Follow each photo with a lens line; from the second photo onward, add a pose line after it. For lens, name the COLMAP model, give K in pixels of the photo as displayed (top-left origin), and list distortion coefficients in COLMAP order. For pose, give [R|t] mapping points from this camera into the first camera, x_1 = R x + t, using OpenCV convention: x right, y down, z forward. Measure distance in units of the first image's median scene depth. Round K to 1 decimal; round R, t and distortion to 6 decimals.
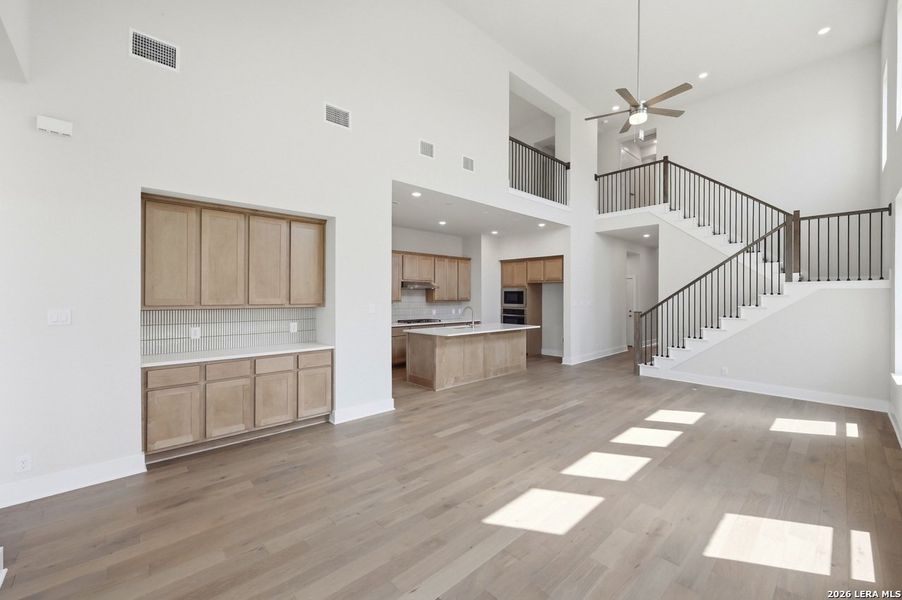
lens RADIAL K [[360.1, 0, 452.8], [0, 360.1, 299.6], [0, 0, 1]] dist [-0.001375, 0.001032]
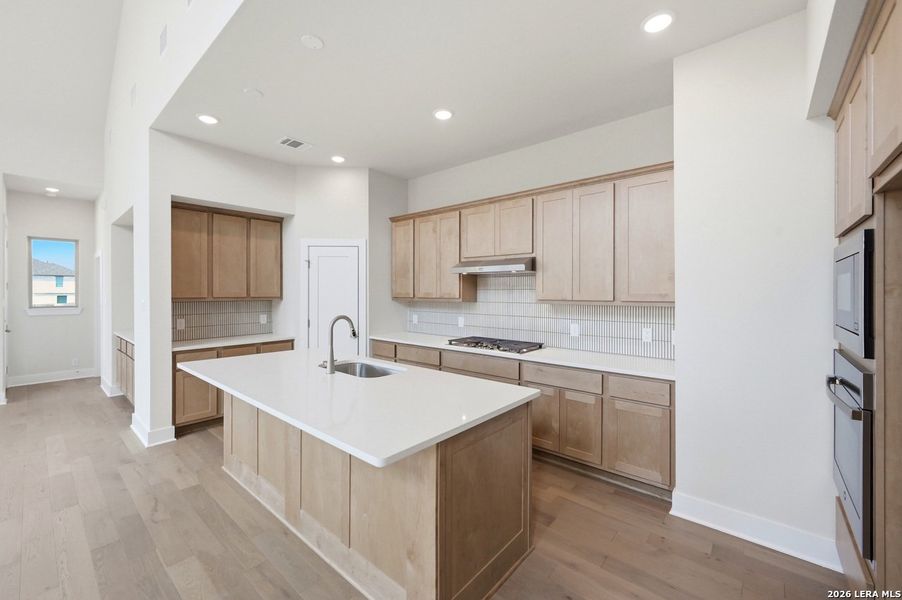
lens RADIAL K [[360.1, 0, 459.3], [0, 360.1, 296.0], [0, 0, 1]] dist [-0.001375, 0.001032]
pose [[0.119205, 0.008527, -0.992833, 0.379038], [-0.011178, 0.999911, 0.007246, -0.004571], [0.992807, 0.010234, 0.119290, 0.935111]]
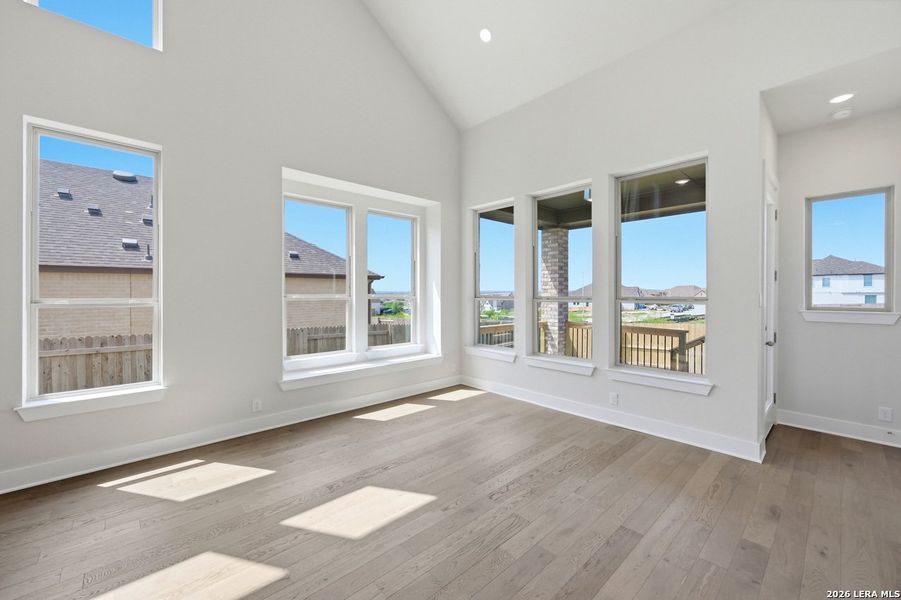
lens RADIAL K [[359.7, 0, 451.5], [0, 359.7, 290.3], [0, 0, 1]] dist [-0.001375, 0.001032]
pose [[-0.999979, -0.000390, 0.006394, 0.009634], [-0.000363, 0.999991, 0.004188, 0.008367], [-0.006395, 0.004186, -0.999971, 0.626071]]
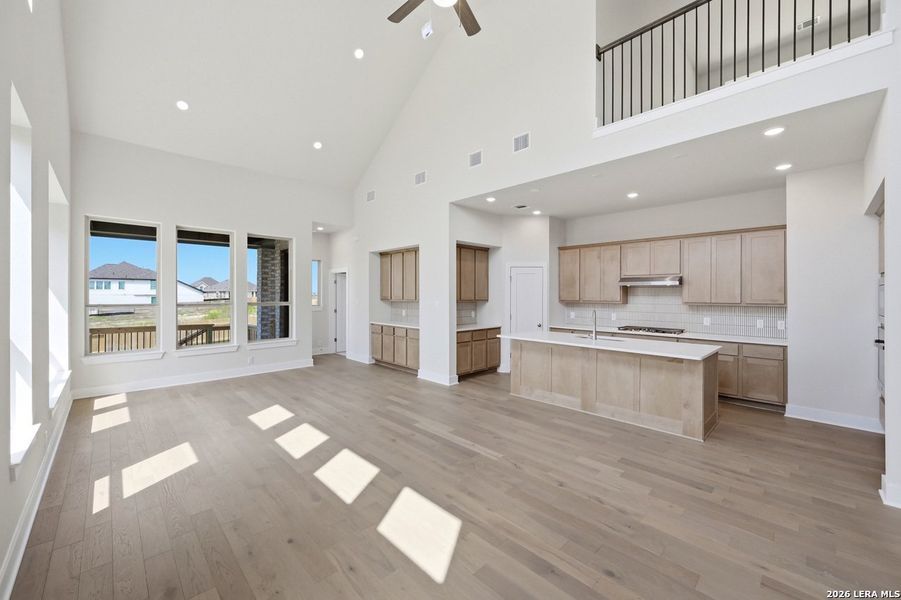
lens RADIAL K [[359.7, 0, 453.2], [0, 359.7, 298.1], [0, 0, 1]] dist [-0.001375, 0.001032]
pose [[0.023768, 0.007481, -0.999689, 0.663164], [-0.014666, 0.999867, 0.007134, -0.005122], [0.999610, 0.014492, 0.023875, 0.601233]]
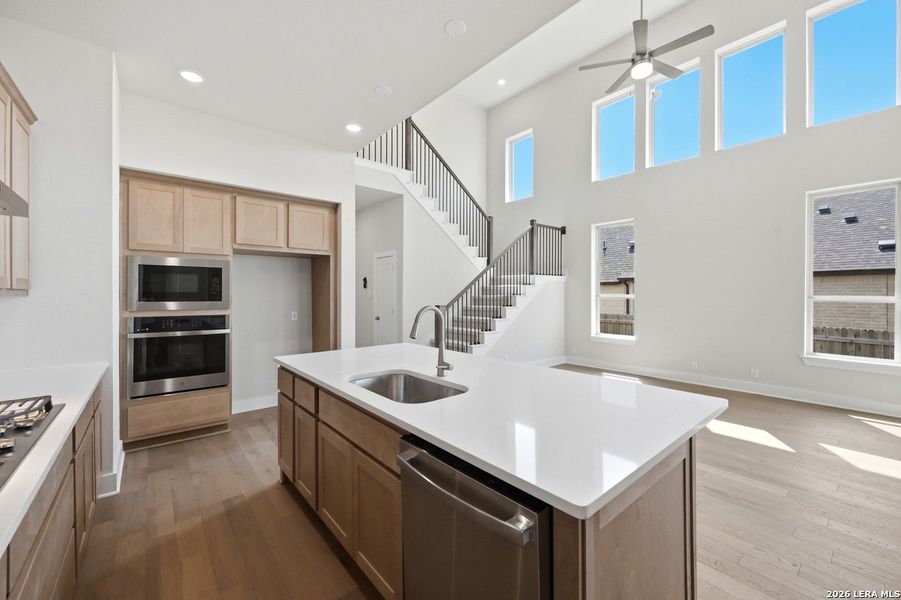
lens RADIAL K [[359.7, 0, 455.1], [0, 359.7, 298.7], [0, 0, 1]] dist [-0.001375, 0.001032]
pose [[0.052150, -0.013451, 0.998549, -0.208898], [0.011558, 0.999850, 0.012864, 0.008649], [-0.998572, 0.010871, 0.052298, 0.836176]]
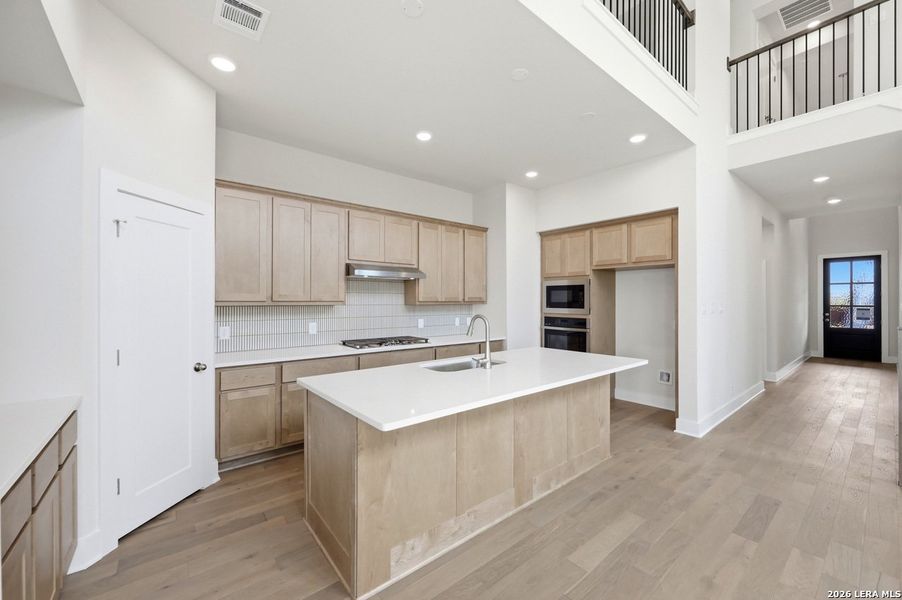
lens RADIAL K [[360.1, 0, 451.3], [0, 360.1, 295.1], [0, 0, 1]] dist [-0.001375, 0.001032]
pose [[0.997860, -0.001420, -0.065375, 0.036072], [-0.000142, 0.999715, -0.023886, 0.005851], [0.065391, 0.023844, 0.997575, 0.514364]]
